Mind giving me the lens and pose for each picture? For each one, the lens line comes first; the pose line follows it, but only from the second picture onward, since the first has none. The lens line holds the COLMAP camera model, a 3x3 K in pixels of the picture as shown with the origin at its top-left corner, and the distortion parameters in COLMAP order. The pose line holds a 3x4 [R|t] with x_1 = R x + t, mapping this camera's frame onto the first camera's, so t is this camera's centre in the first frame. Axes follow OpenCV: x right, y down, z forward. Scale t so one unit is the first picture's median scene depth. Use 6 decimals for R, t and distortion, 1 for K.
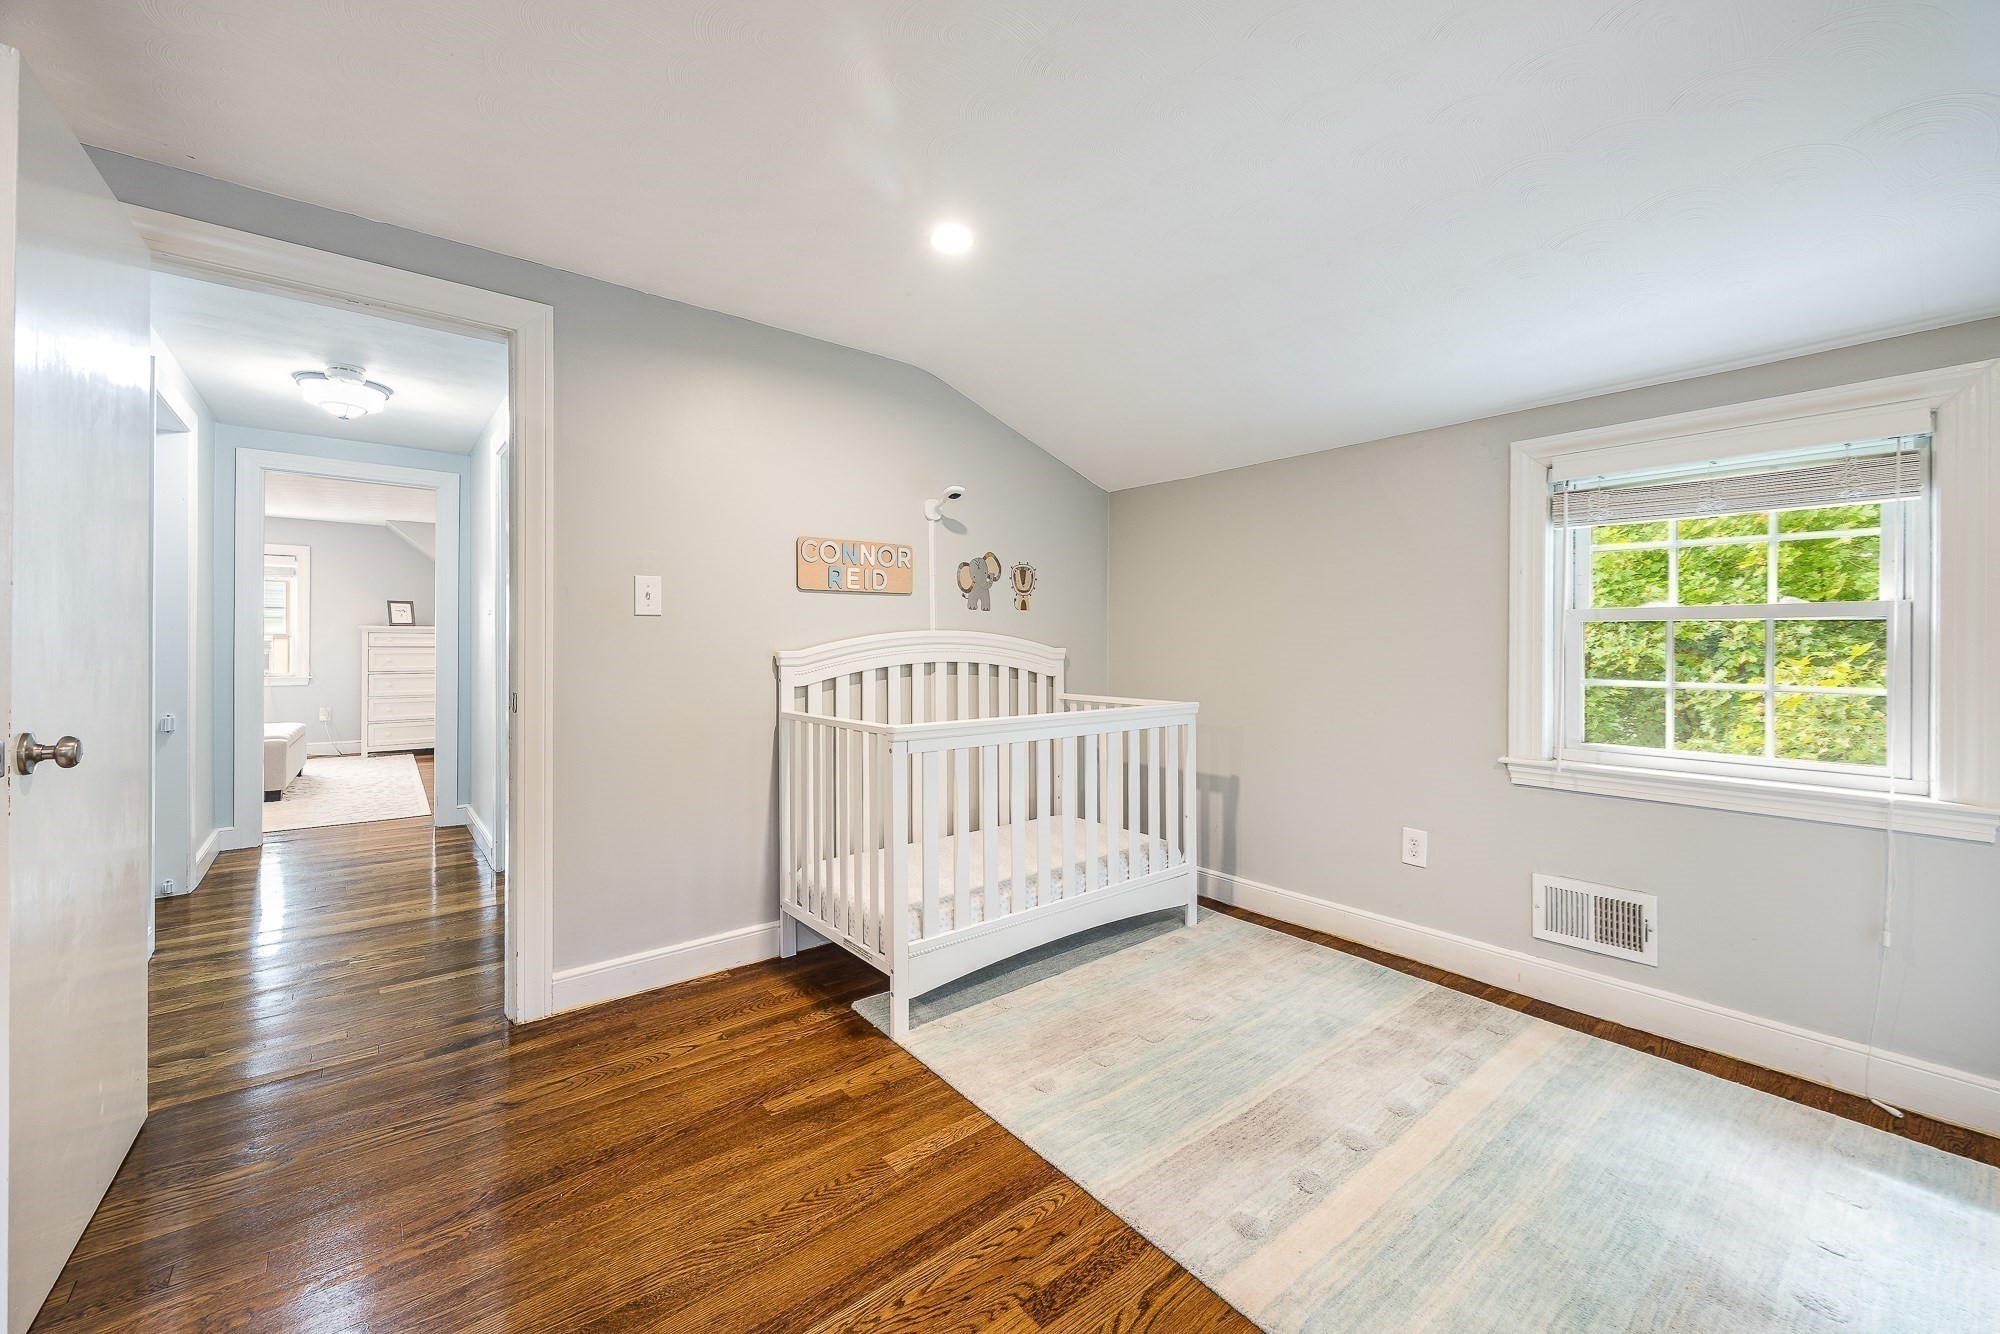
lens RADIAL K [[773.5, 0, 991.9], [0, 773.5, 645.1], [0, 0, 1]] dist [-0.001839, -0.000355]
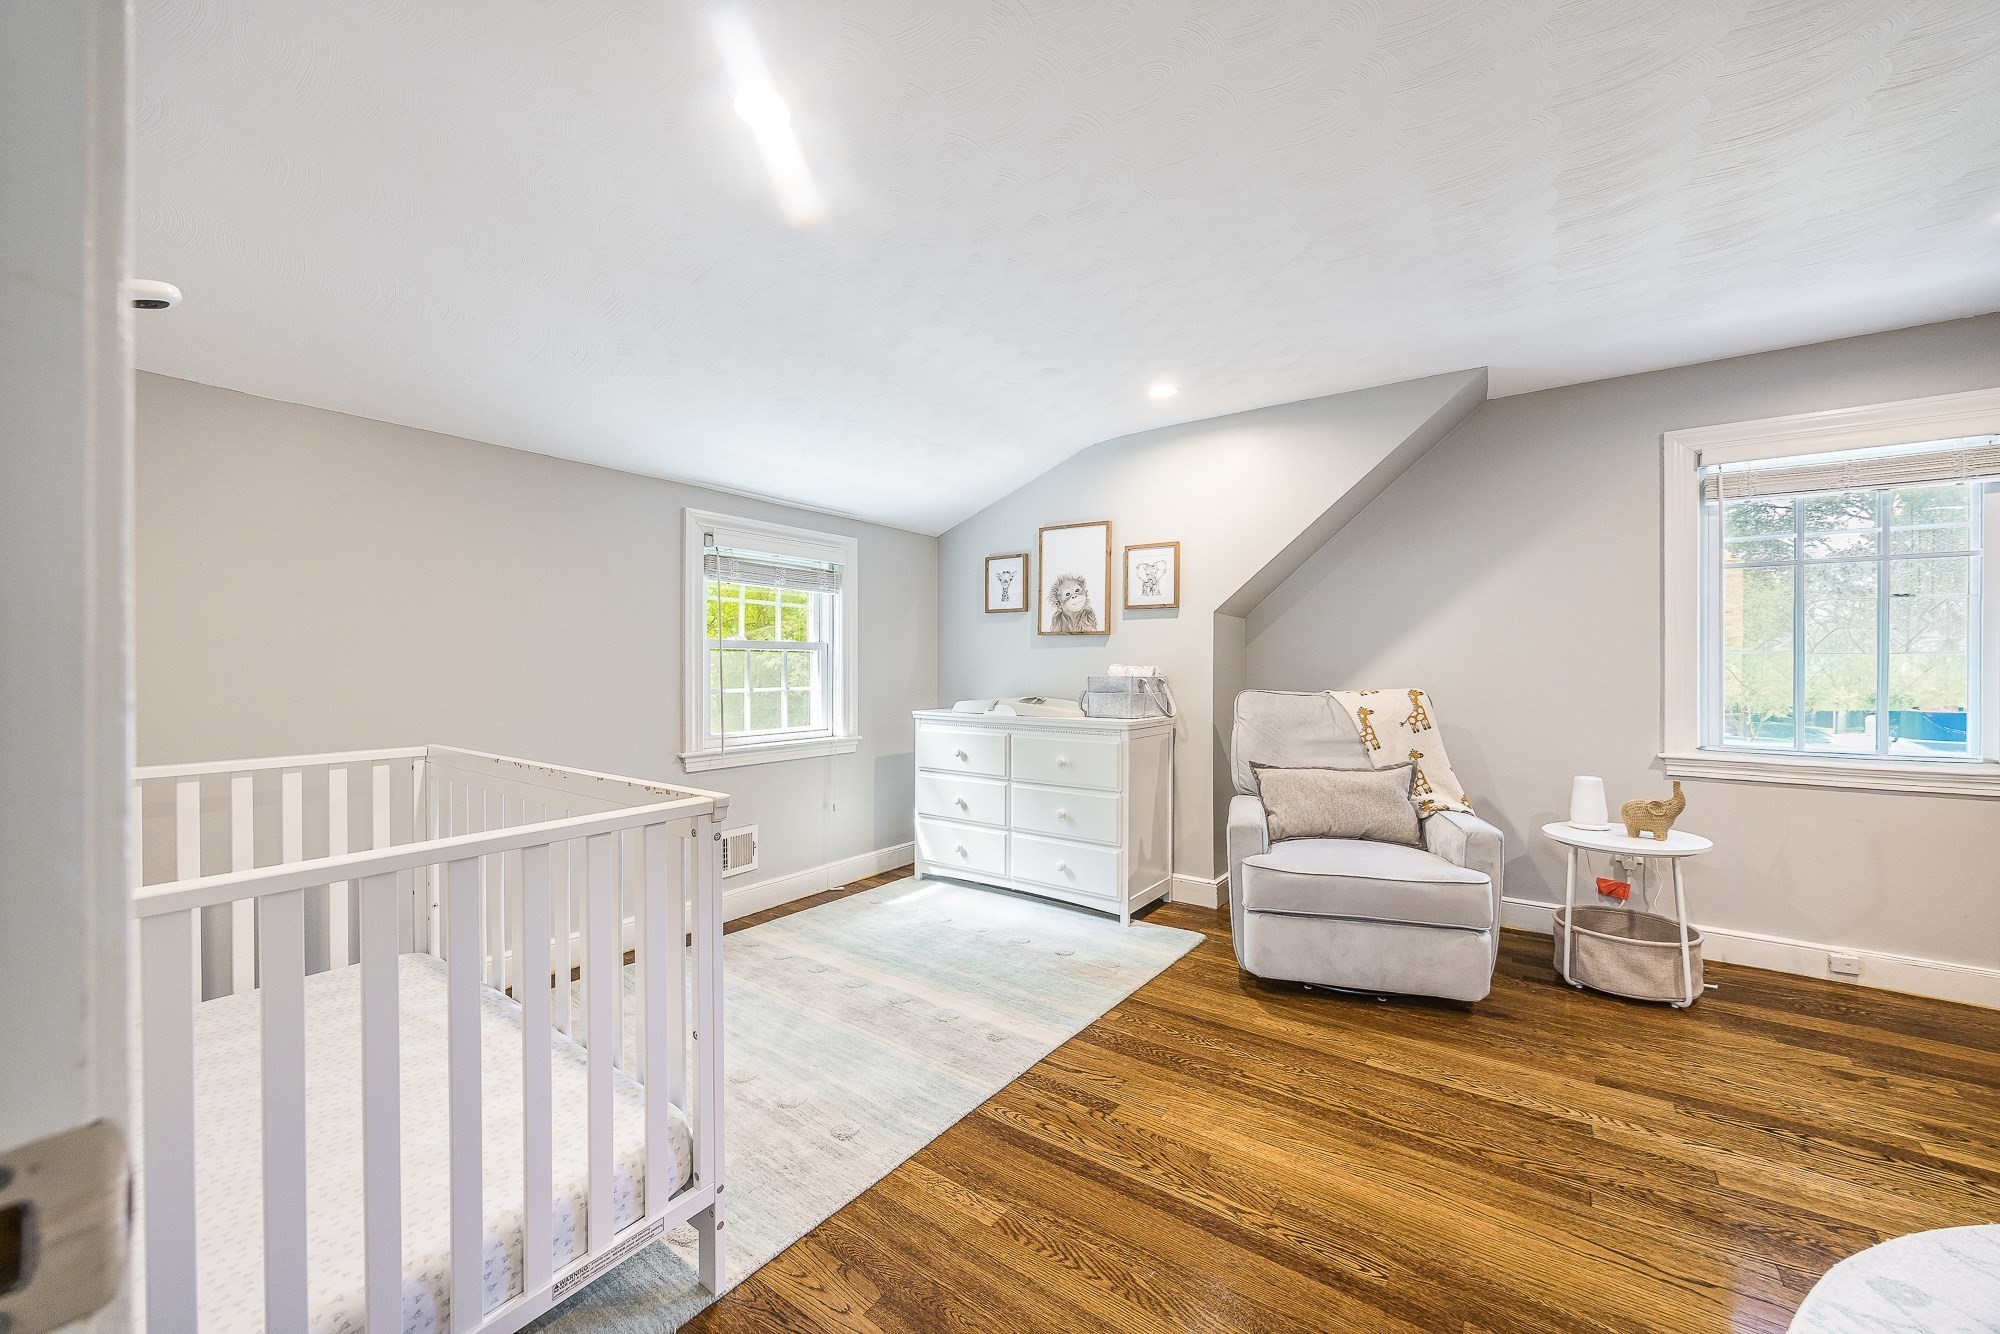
lens RADIAL K [[767.8, 0, 989.1], [0, 767.8, 658.3], [0, 0, 1]] dist [-0.001315, -0.000038]
pose [[-0.253556, 0.006868, 0.967296, -0.975196], [0.001468, 0.999976, -0.006715, -0.002993], [-0.967320, -0.000282, -0.253560, 1.172708]]
